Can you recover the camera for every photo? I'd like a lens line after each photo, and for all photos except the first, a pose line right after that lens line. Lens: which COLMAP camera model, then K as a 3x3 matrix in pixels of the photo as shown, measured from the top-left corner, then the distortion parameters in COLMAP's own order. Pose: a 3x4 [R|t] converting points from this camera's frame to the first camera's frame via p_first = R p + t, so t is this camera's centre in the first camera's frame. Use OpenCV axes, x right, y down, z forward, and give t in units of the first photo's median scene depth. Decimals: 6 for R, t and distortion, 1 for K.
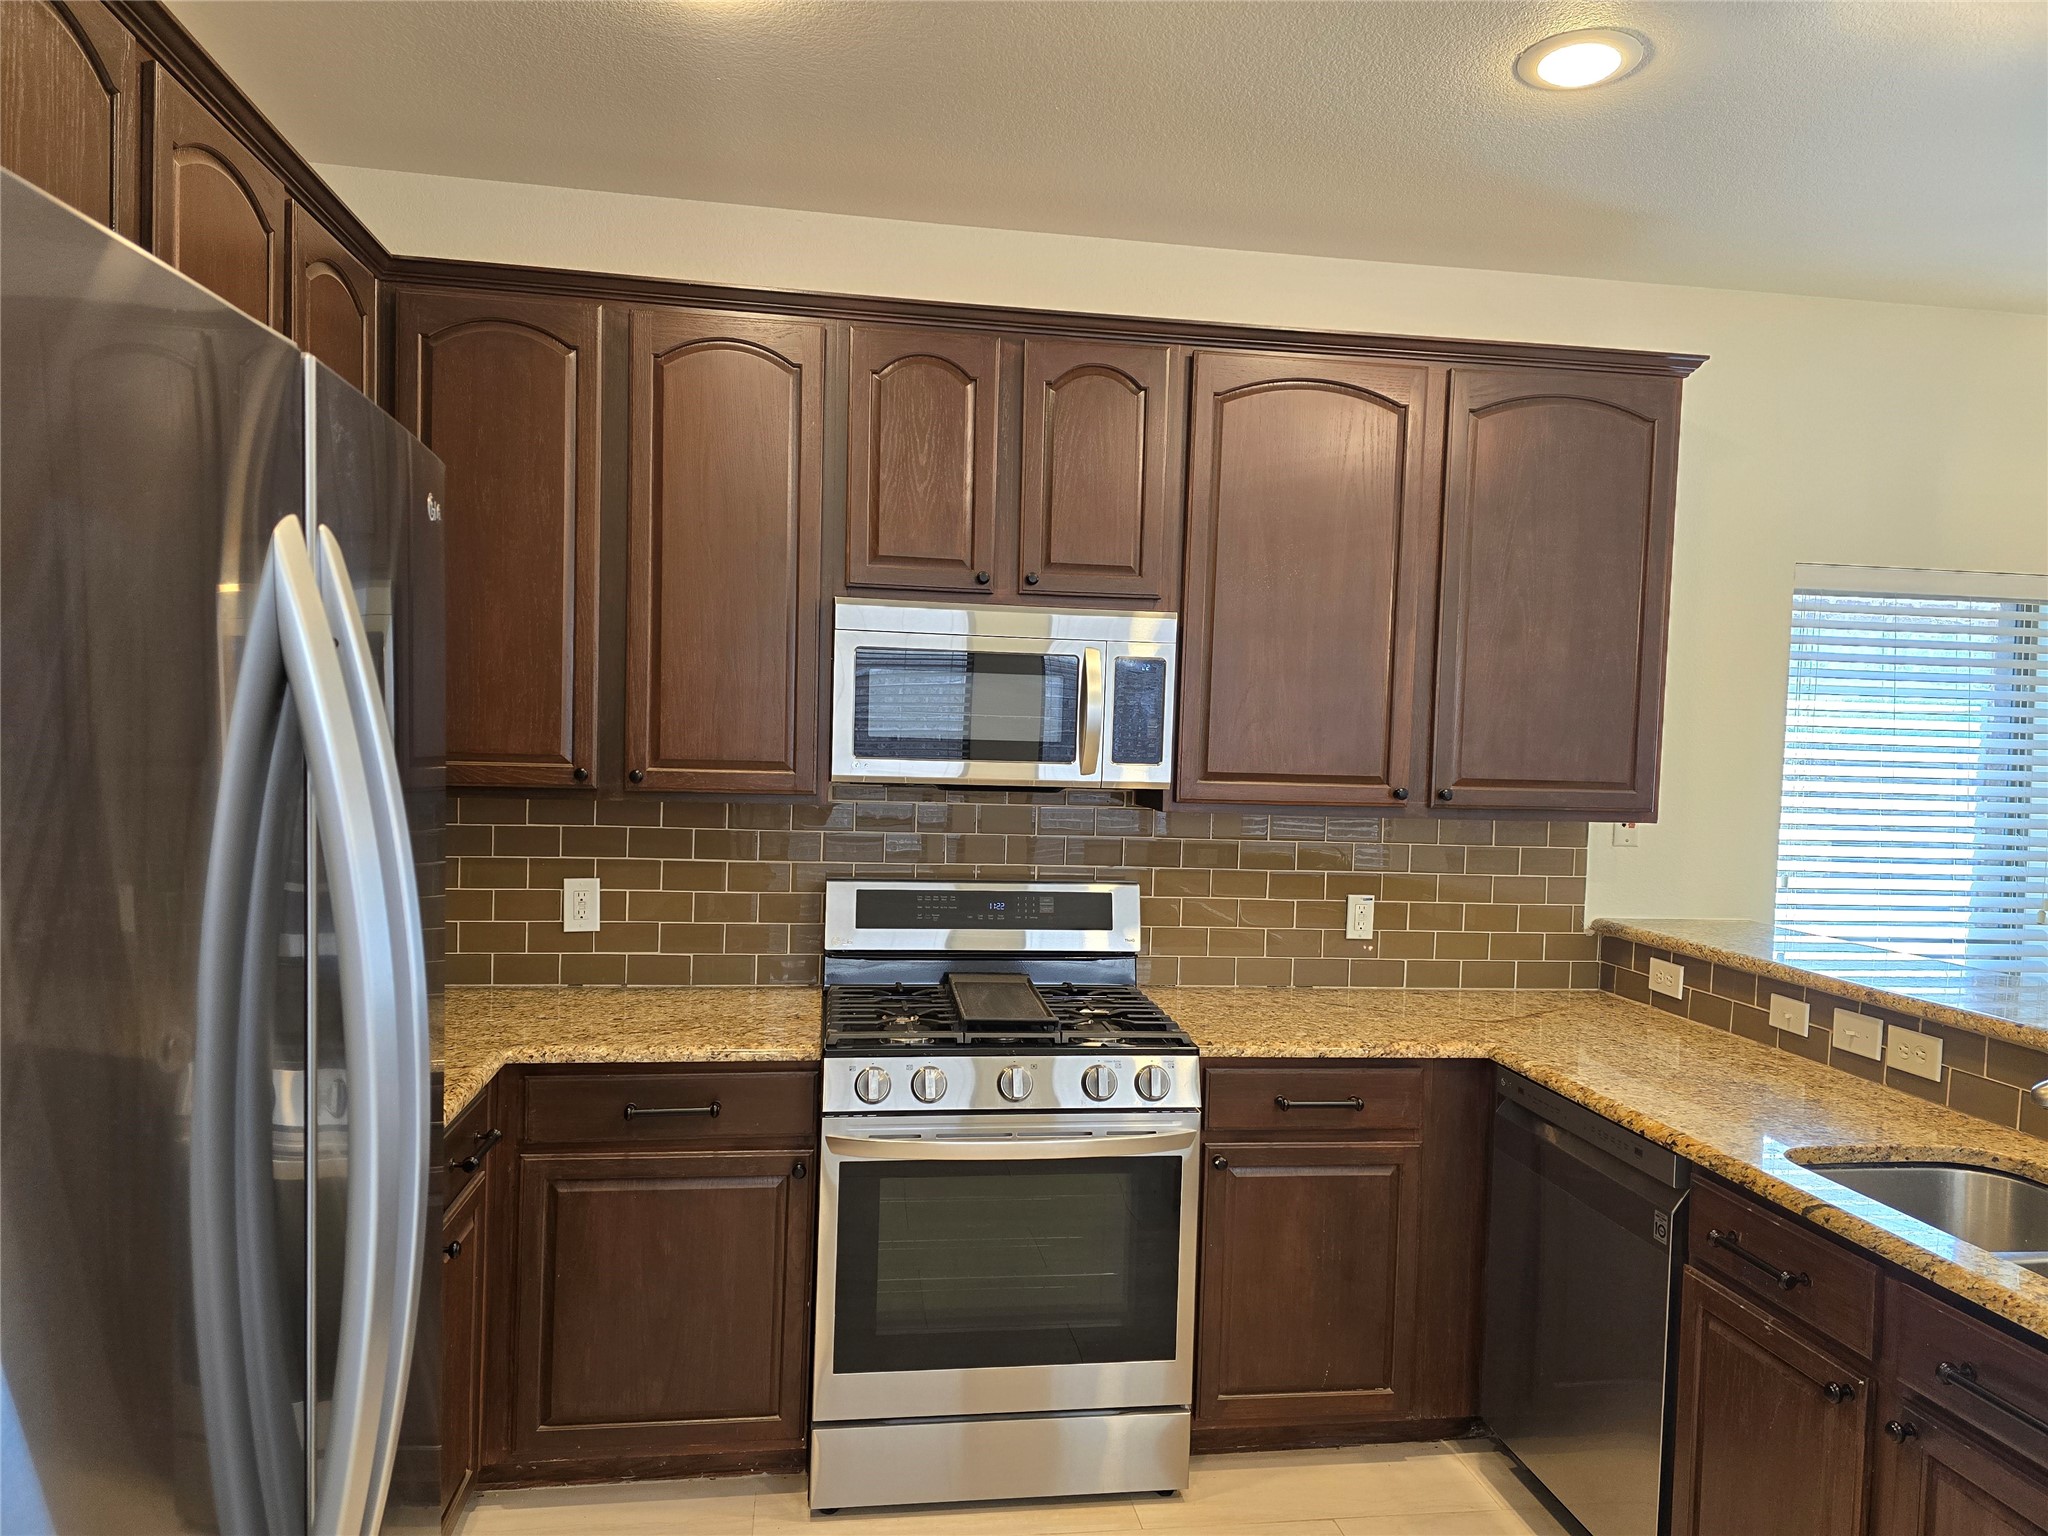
lens RADIAL K [[1379.0, 0, 1018.5], [0, 1379.0, 777.6], [0, 0, 1]] dist [0.064209, -0.056565]
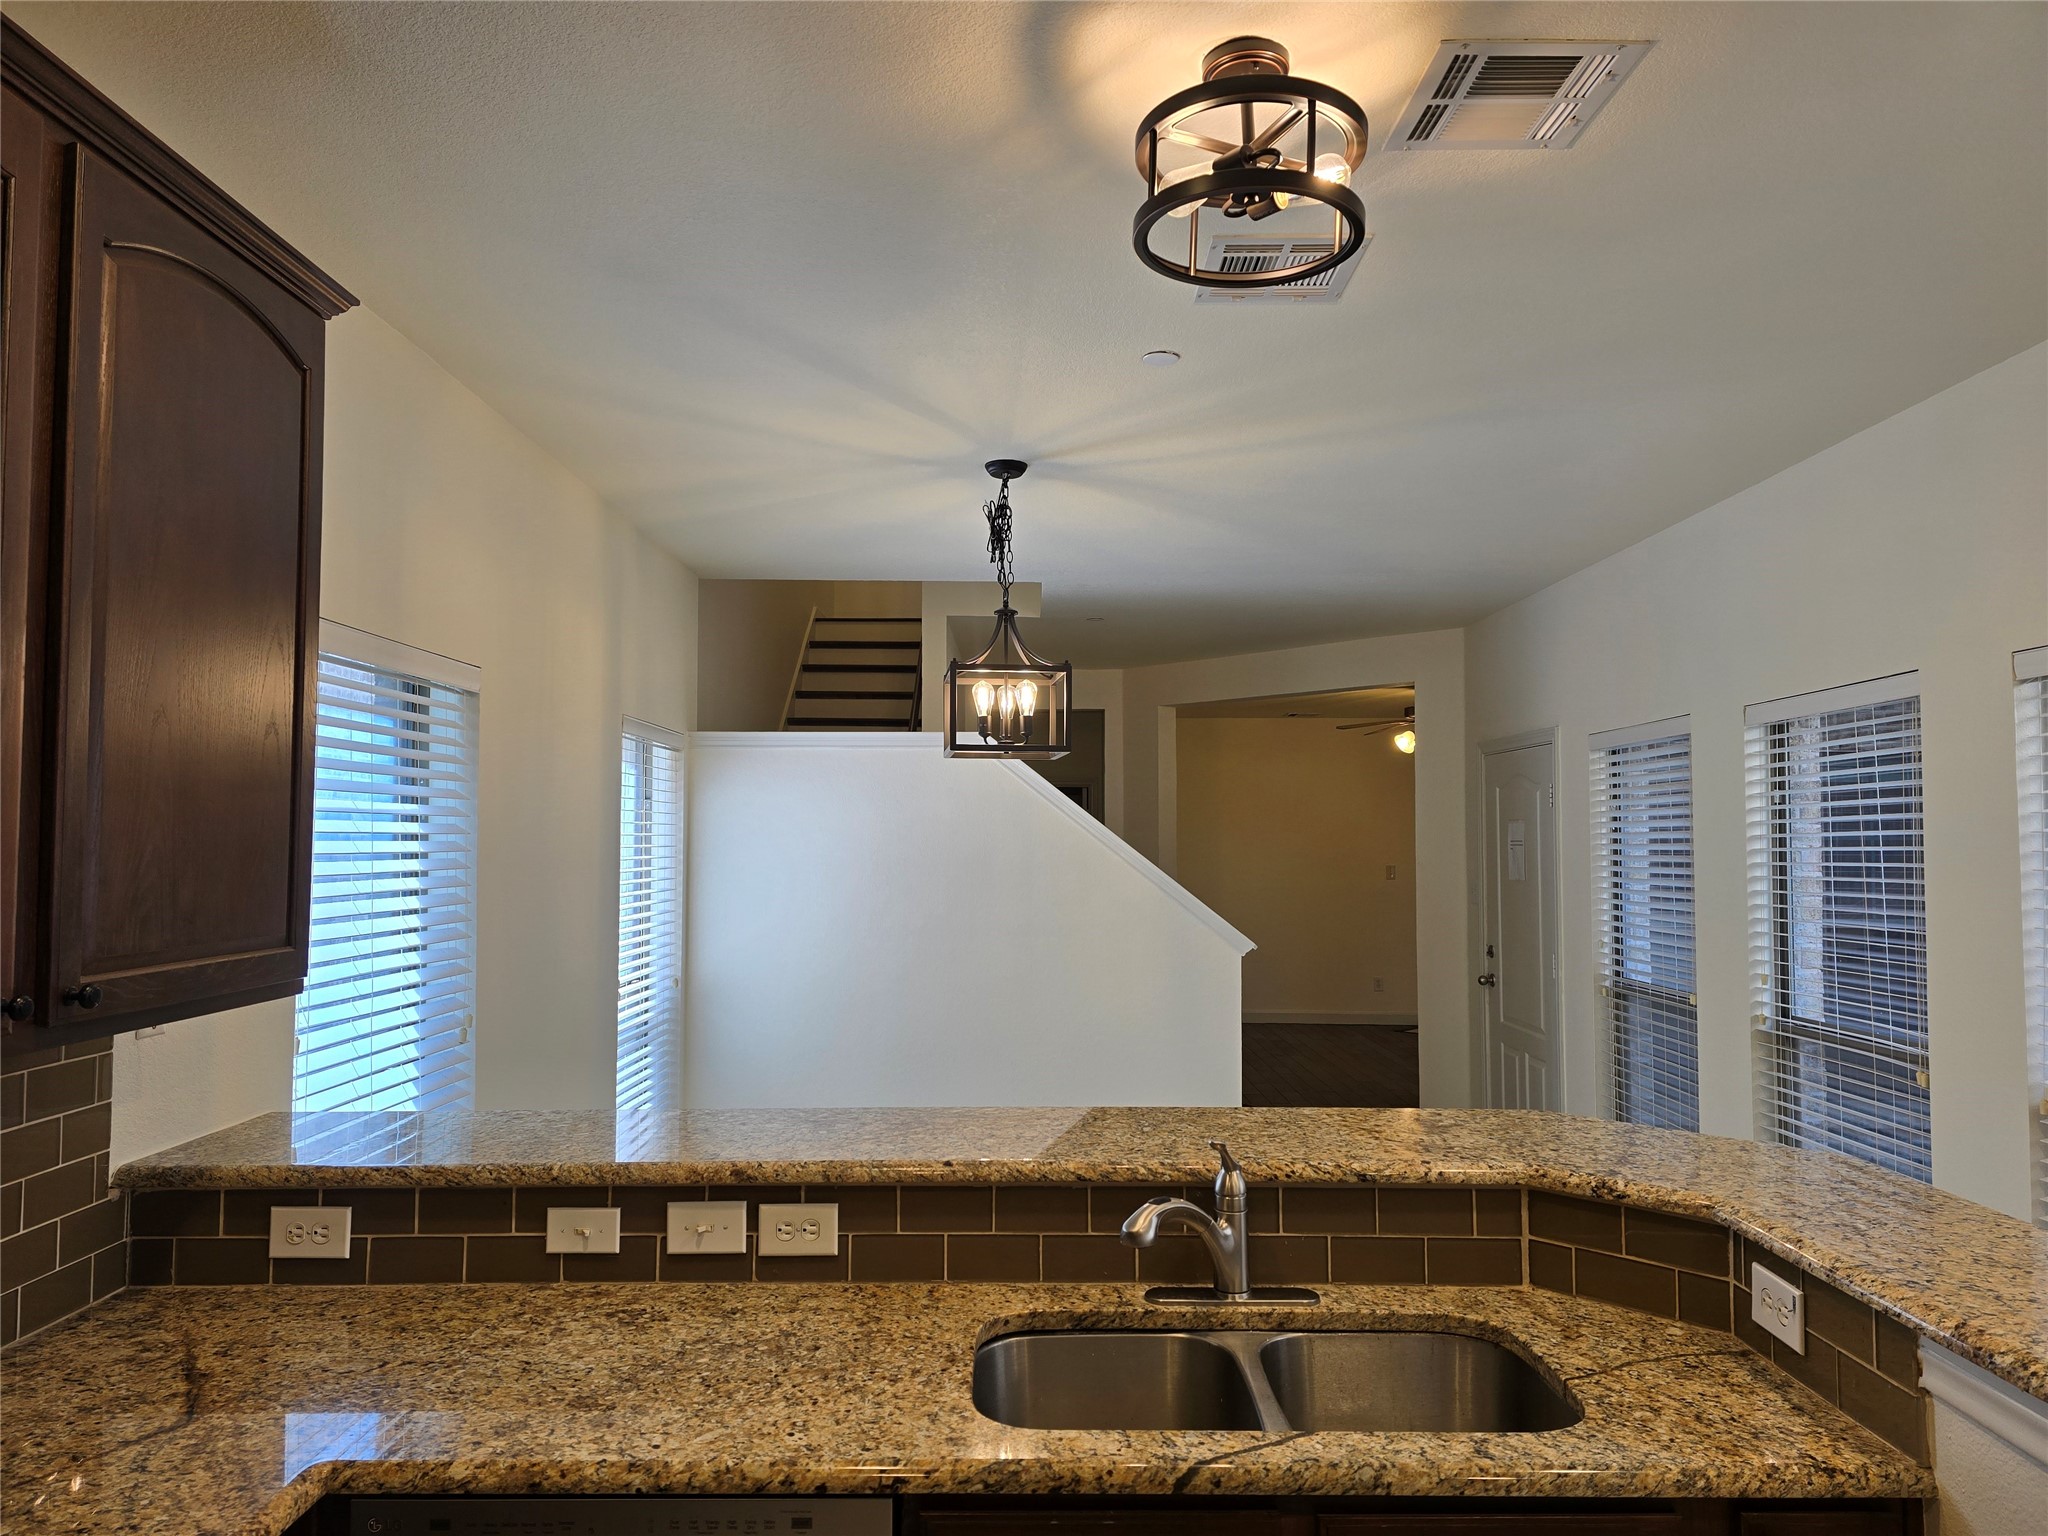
lens RADIAL K [[1379.0, 0, 1017.6], [0, 1379.0, 770.8], [0, 0, 1]] dist [0.064209, -0.056565]
pose [[0.158271, 0.025353, 0.987070, -0.147150], [0.043315, 0.998530, -0.032593, -0.039307], [-0.986445, 0.047914, 0.156940, 0.670963]]
